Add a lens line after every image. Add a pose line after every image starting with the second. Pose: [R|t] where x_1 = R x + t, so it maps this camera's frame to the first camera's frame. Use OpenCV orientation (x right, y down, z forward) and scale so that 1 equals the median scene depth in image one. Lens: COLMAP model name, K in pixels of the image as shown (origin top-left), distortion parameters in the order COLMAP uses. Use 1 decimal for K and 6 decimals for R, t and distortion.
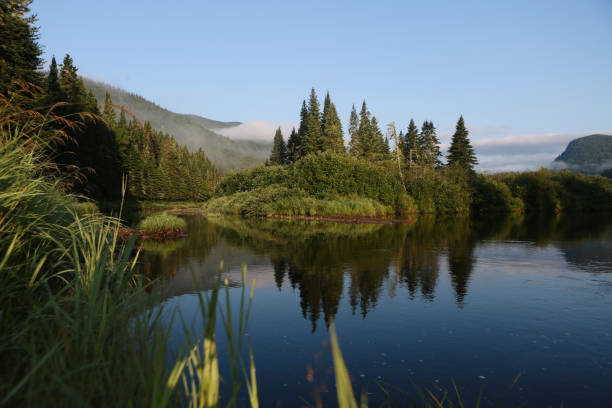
lens RADIAL K [[421.6, 0, 305.1], [0, 421.6, 206.1], [0, 0, 1]] dist [-0.110862, 0.076972]
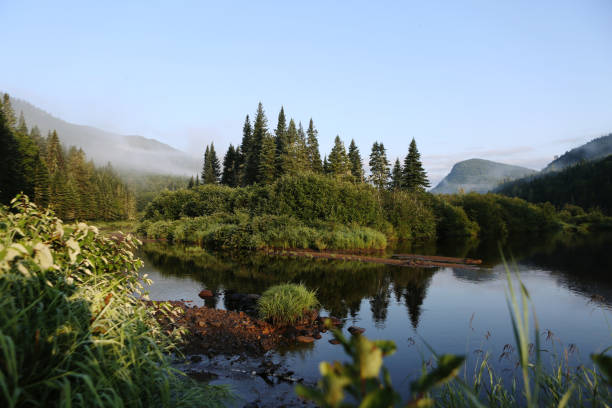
lens RADIAL K [[421.6, 0, 305.1], [0, 421.6, 206.1], [0, 0, 1]] dist [-0.110862, 0.076972]
pose [[0.975097, 0.007211, 0.221660, -0.110027], [0.001991, 0.999146, -0.041260, -0.016618], [-0.221769, 0.040674, 0.974251, 0.101789]]
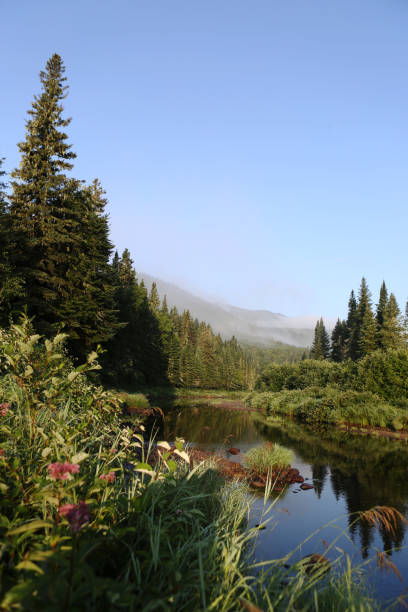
lens RADIAL K [[421.6, 0, 204.5], [0, 421.6, 301.6], [0, 0, 1]] dist [-0.110862, 0.076972]
pose [[0.955082, -0.001521, -0.296339, -0.057241], [-0.062999, 0.976087, -0.208052, -0.017159], [0.289569, 0.217376, 0.932147, 0.052801]]
